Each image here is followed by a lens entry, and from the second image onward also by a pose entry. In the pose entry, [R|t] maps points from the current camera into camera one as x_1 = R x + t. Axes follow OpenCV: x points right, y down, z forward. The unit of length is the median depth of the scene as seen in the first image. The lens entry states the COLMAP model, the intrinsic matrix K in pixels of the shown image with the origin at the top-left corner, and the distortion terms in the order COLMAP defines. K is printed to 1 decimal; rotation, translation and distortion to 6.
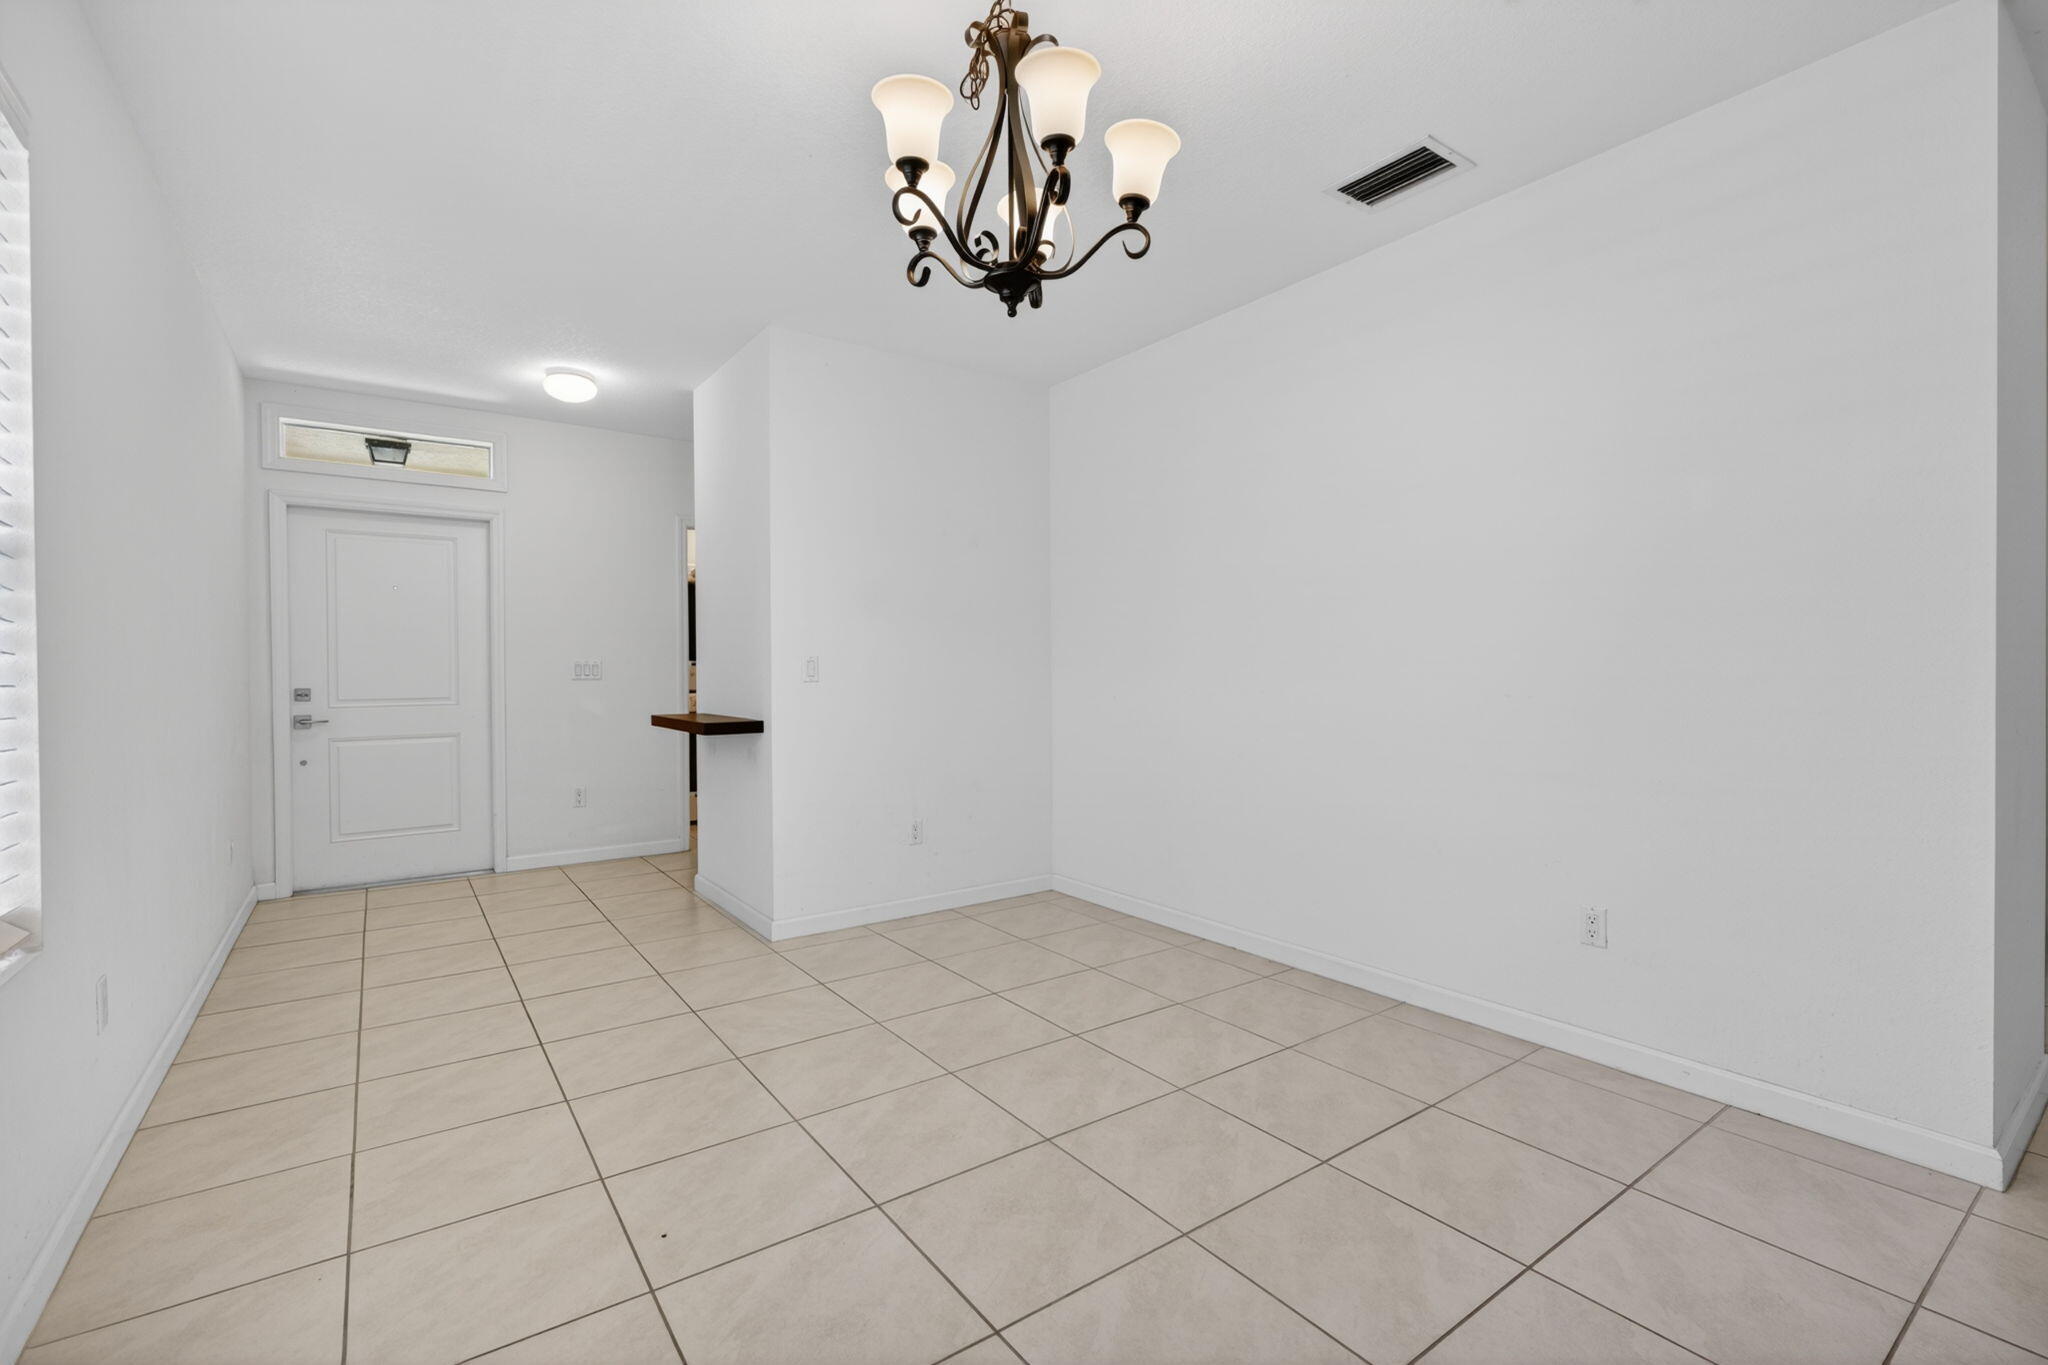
lens RADIAL K [[910.5, 0, 1017.7], [0, 910.5, 675.5], [0, 0, 1]] dist [-0.000467, 0.000406]
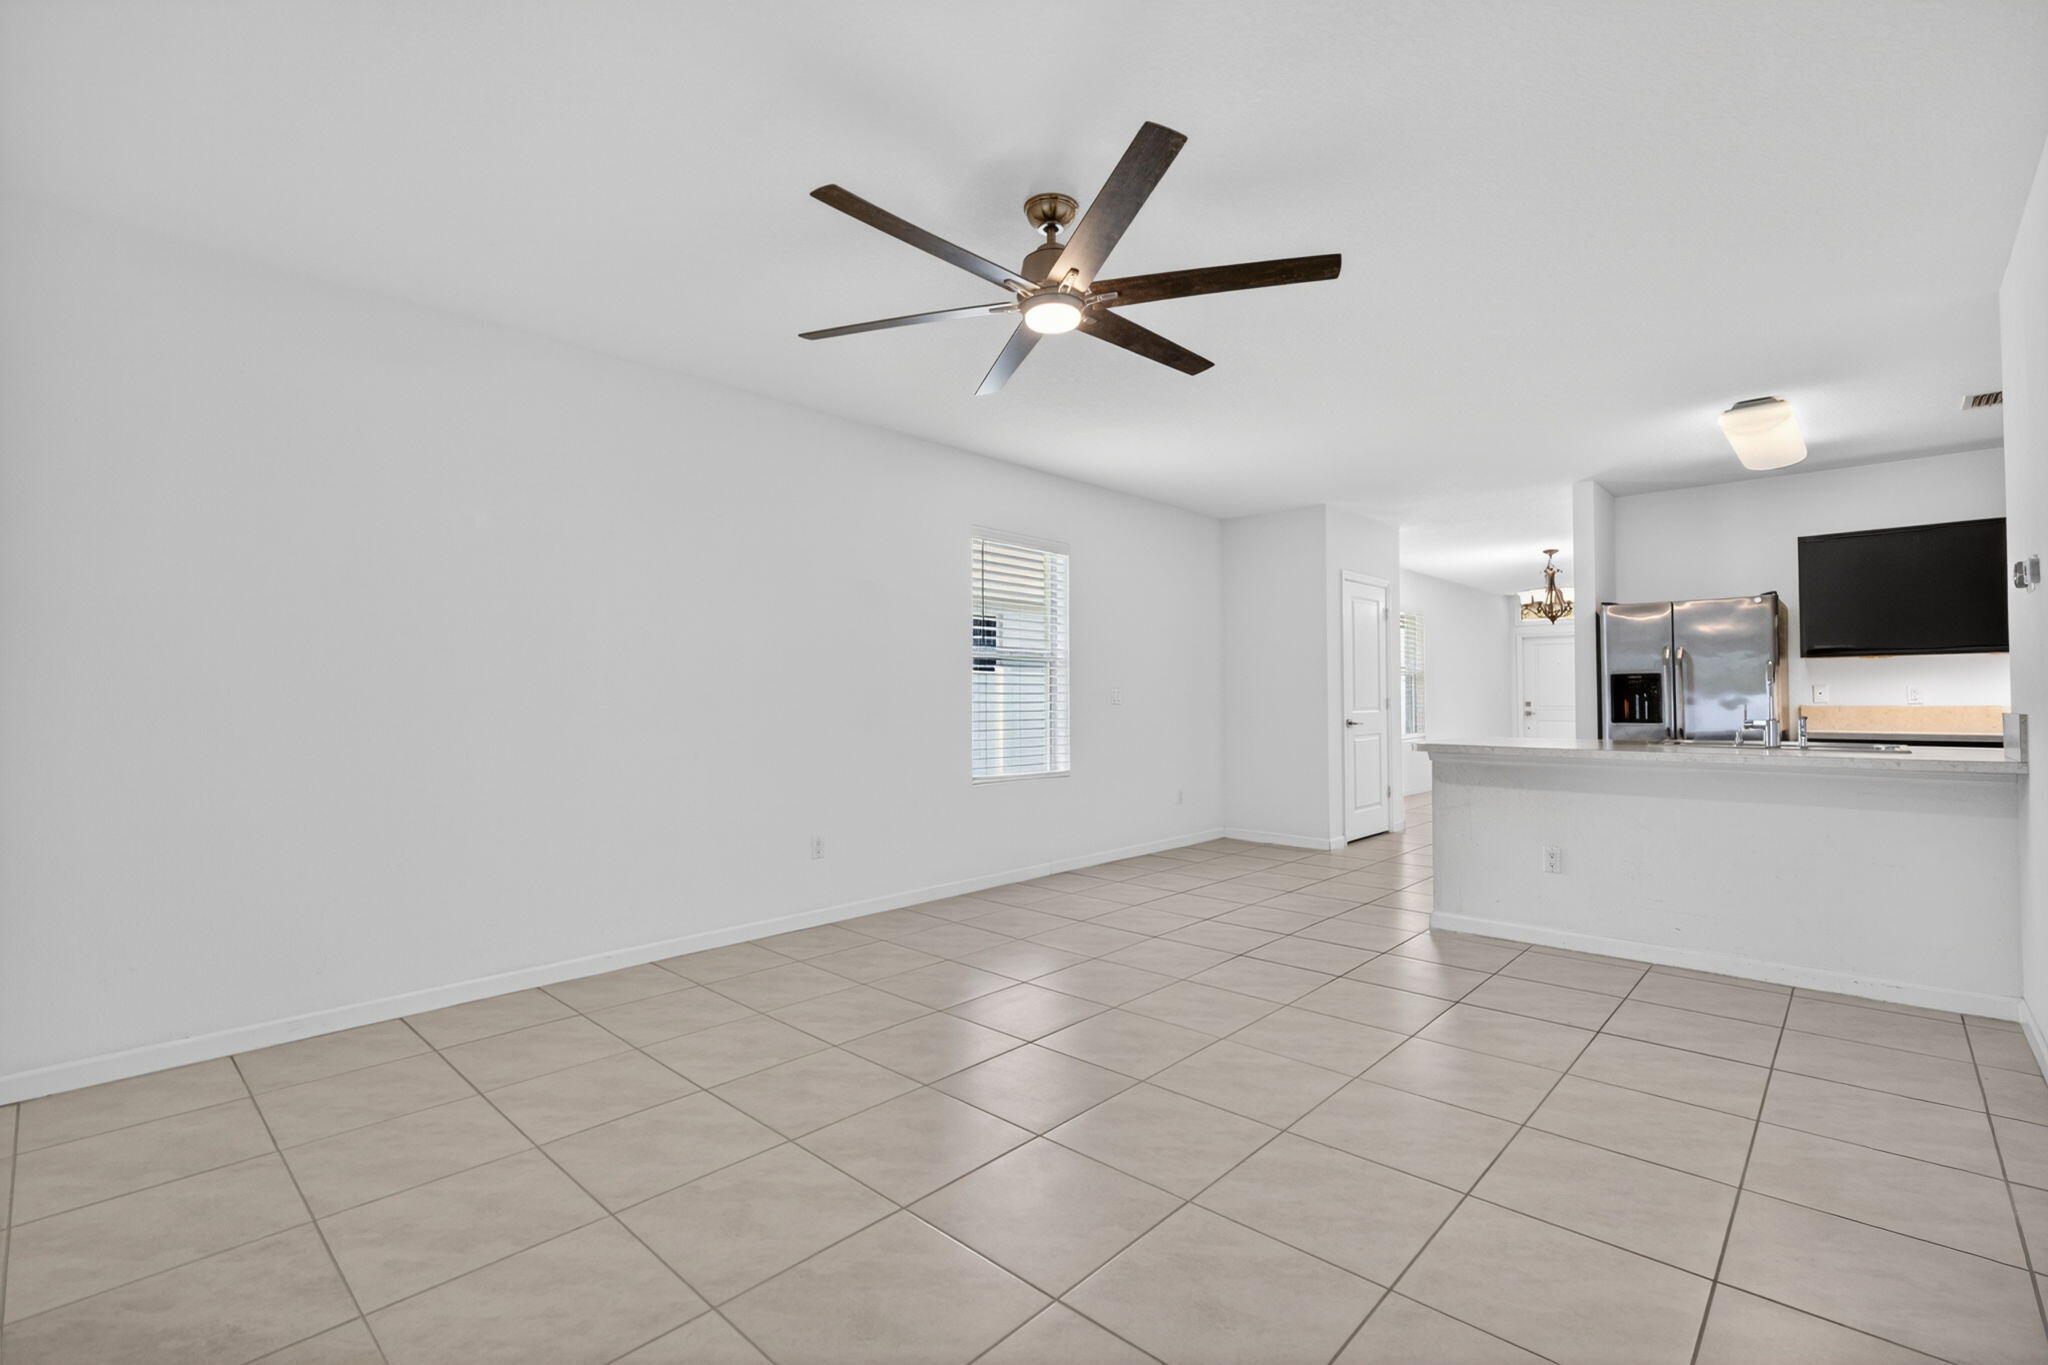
lens RADIAL K [[898.7, 0, 1020.5], [0, 898.7, 678.6], [0, 0, 1]] dist [-0.002844, -0.001053]
pose [[0.178528, -0.021092, -0.983709, 1.674282], [-0.005670, 0.999732, -0.022464, 0.013982], [0.983918, 0.009588, 0.178361, -1.046166]]
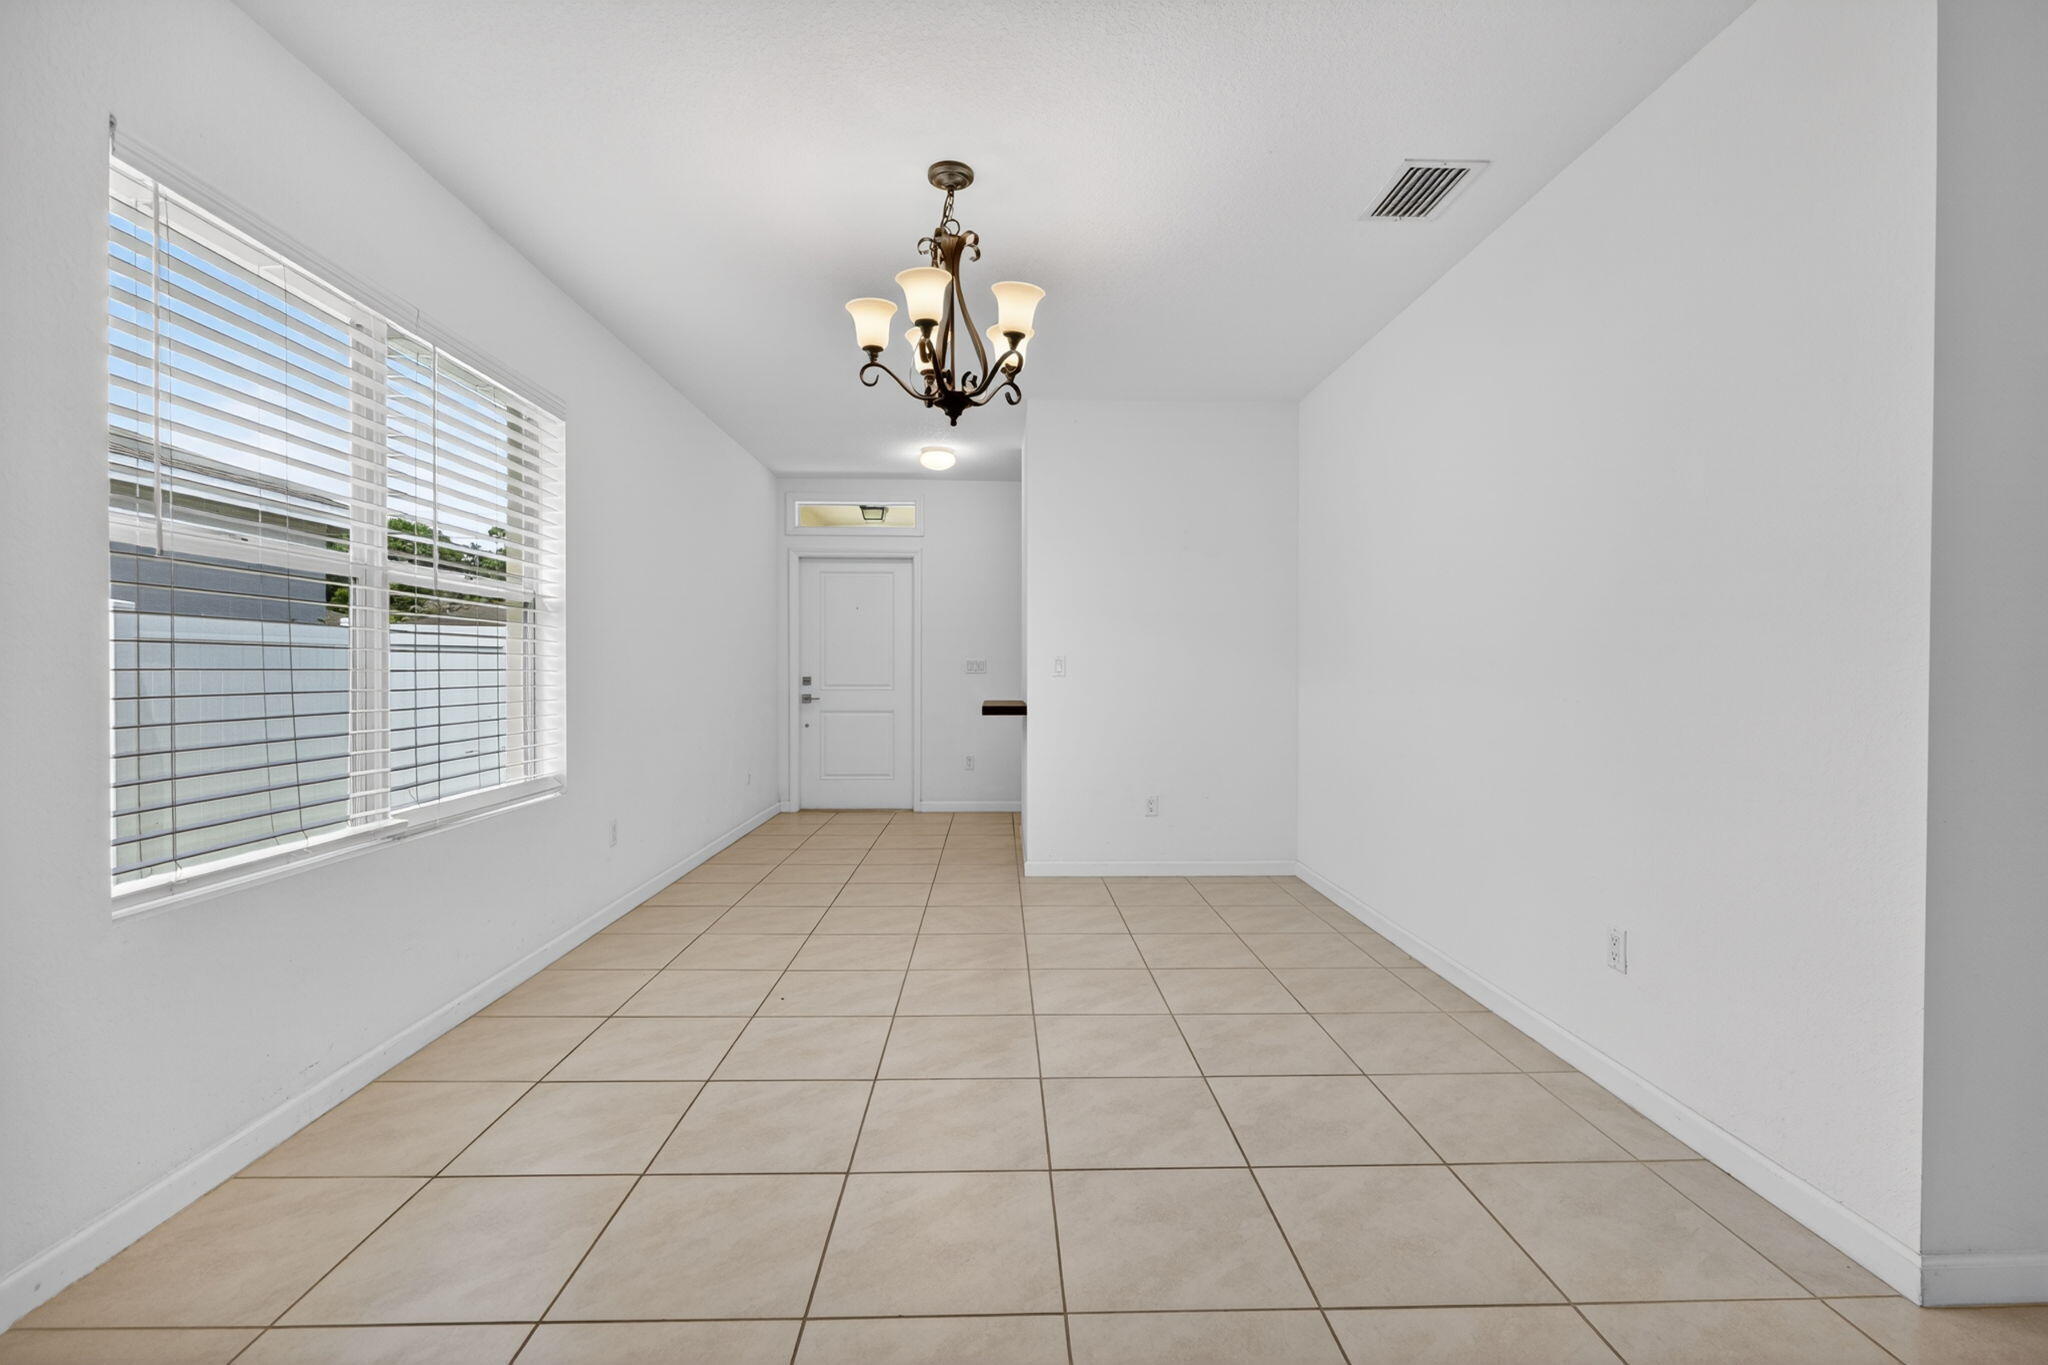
lens RADIAL K [[915.7, 0, 1023.2], [0, 915.7, 675.9], [0, 0, 1]] dist [0.001716, 0.000266]
pose [[0.826635, 0.013070, -0.562587, 0.377141], [-0.012419, 0.999910, 0.004983, 0.000592], [0.562601, 0.002867, 0.826723, -0.064478]]
